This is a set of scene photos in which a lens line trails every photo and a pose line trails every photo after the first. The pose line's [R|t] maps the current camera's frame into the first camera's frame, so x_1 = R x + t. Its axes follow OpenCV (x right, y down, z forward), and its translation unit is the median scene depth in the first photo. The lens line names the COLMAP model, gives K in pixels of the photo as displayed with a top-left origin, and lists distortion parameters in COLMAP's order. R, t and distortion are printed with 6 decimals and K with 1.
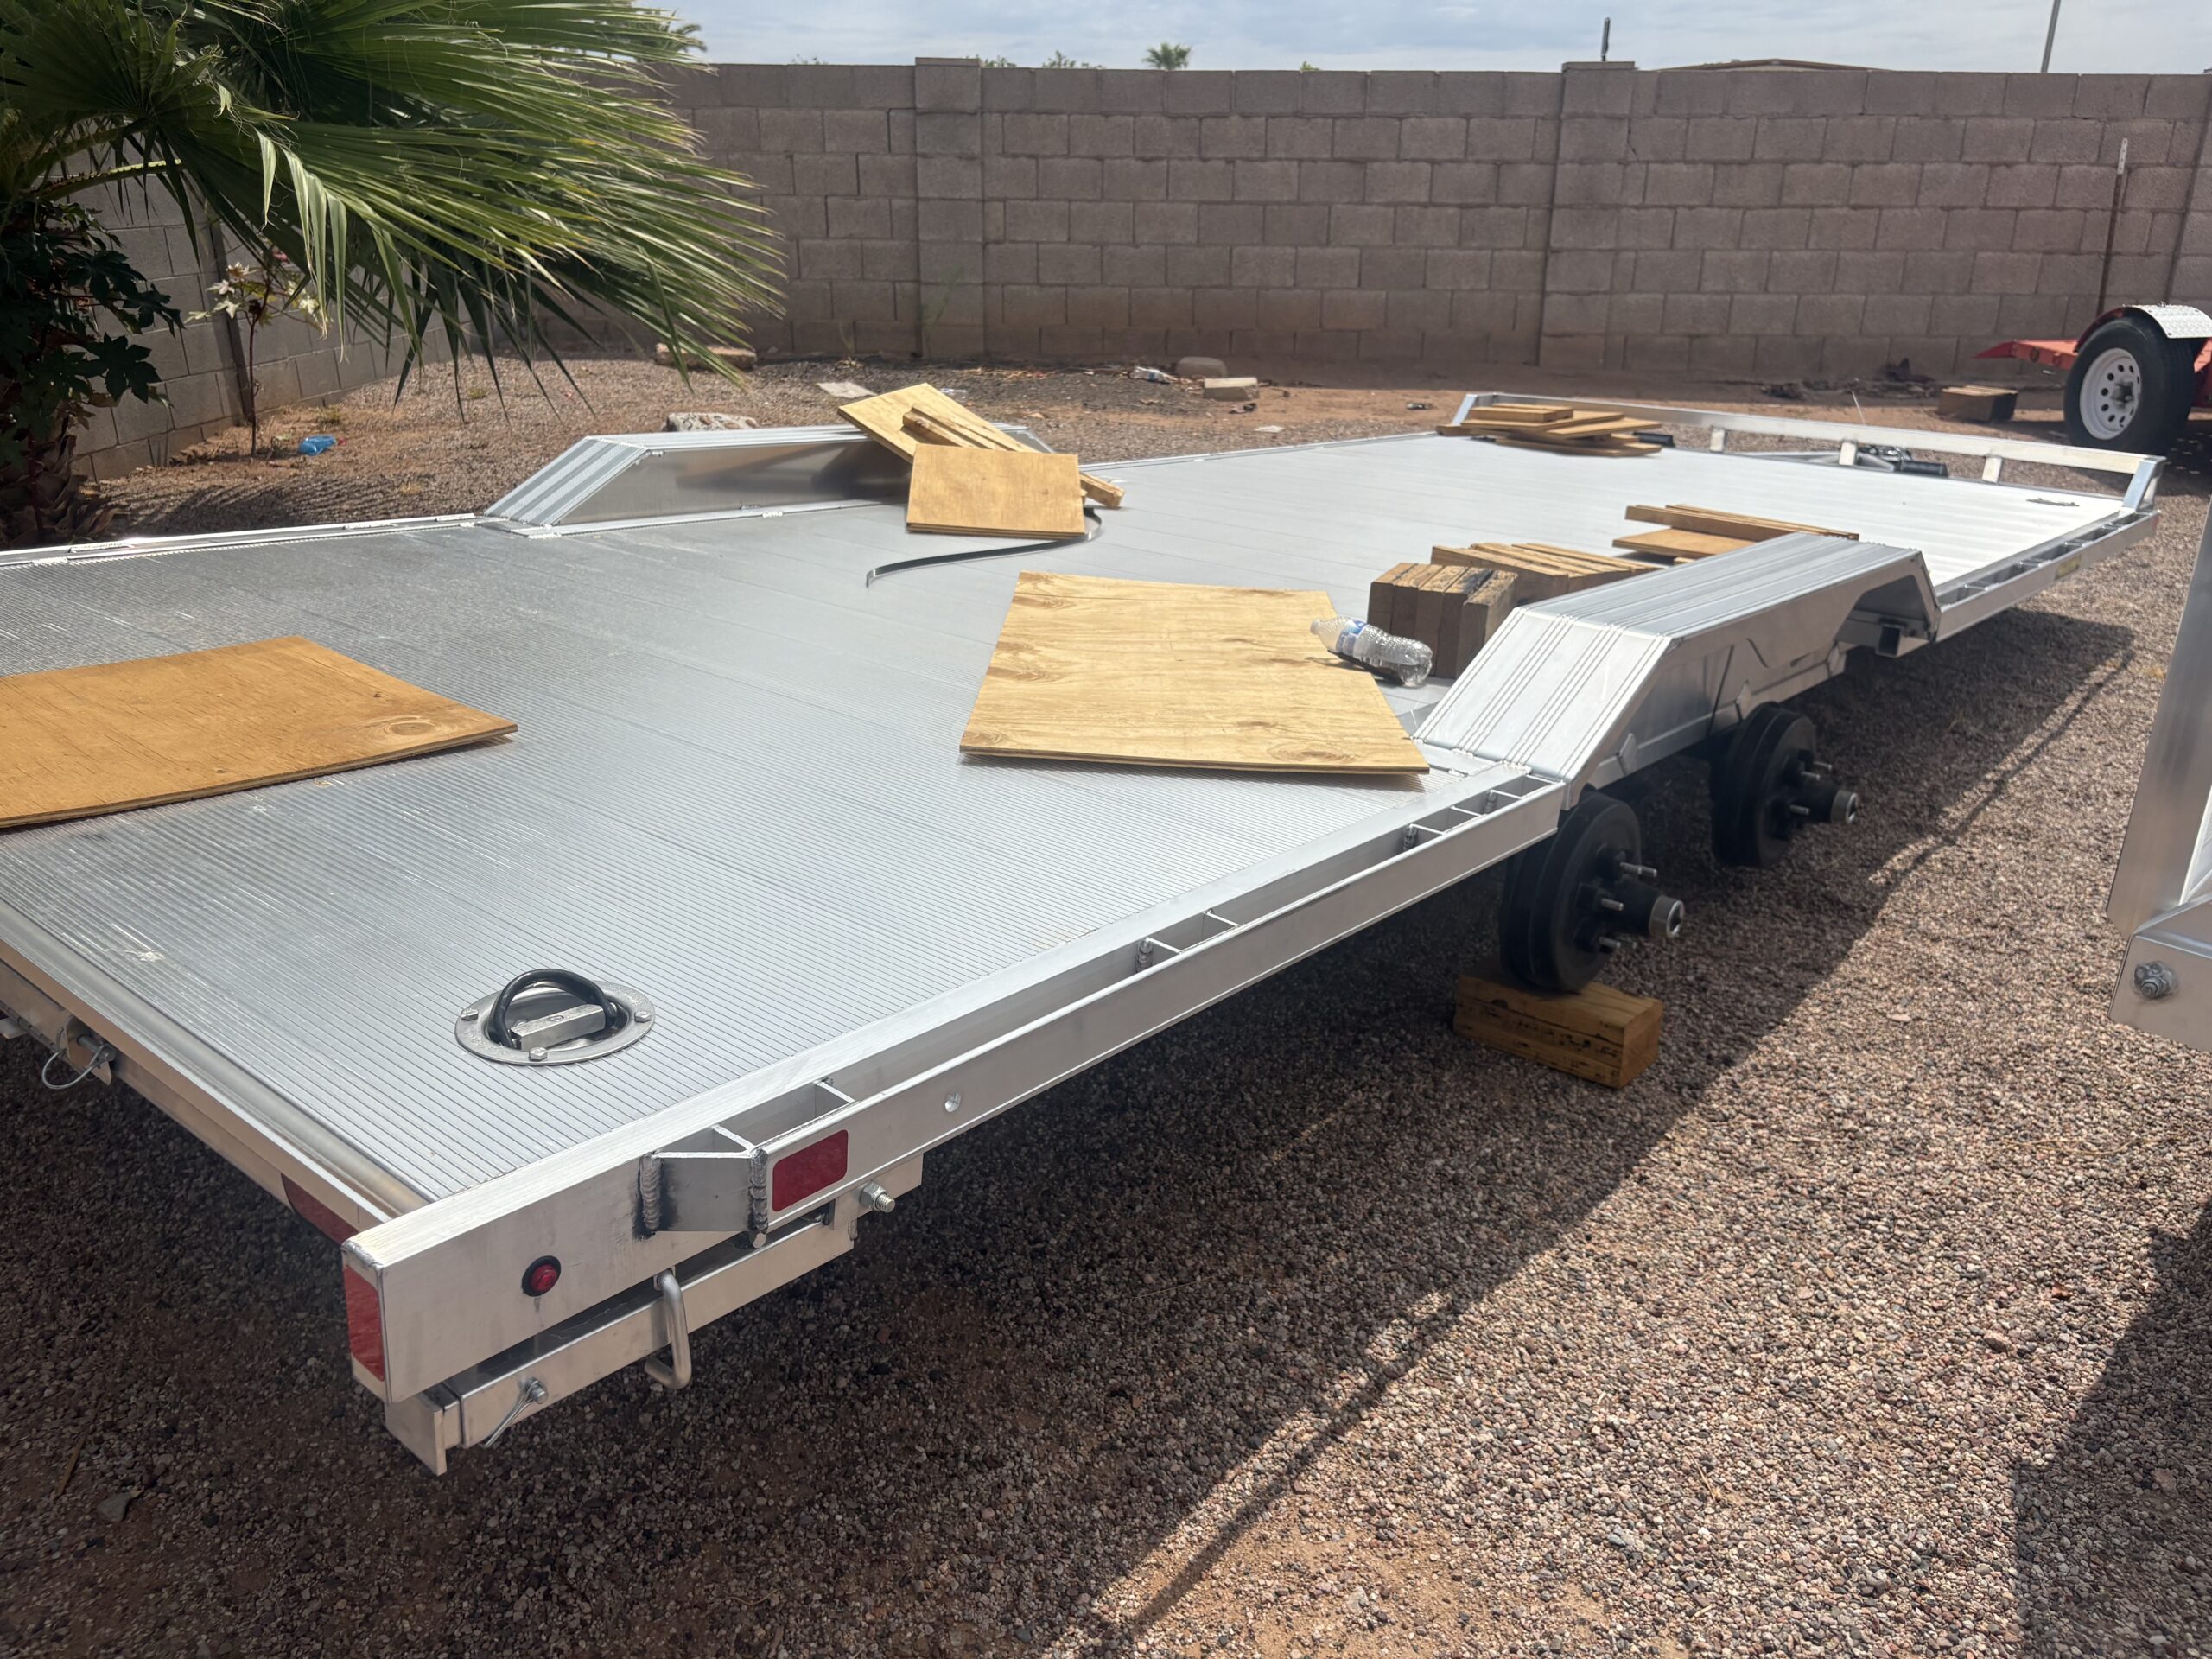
lens RADIAL K [[1750.2, 0, 1106.0], [0, 1750.2, 829.5], [0, 0, 1]] dist [0.060925, -0.072474]
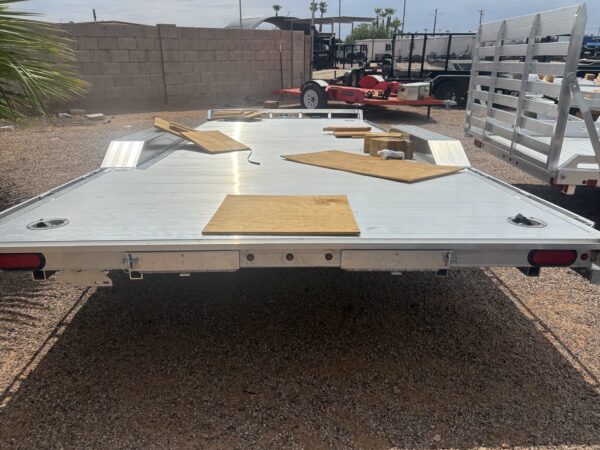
lens RADIAL K [[478.4, 0, 300.0], [0, 478.4, 225.0], [0, 0, 1]] dist [0.058996, -0.002186]
pose [[0.740134, -0.241952, 0.627425, -0.270988], [0.248368, 0.965414, 0.079305, -0.025855], [-0.624913, 0.097136, 0.774628, 0.049331]]
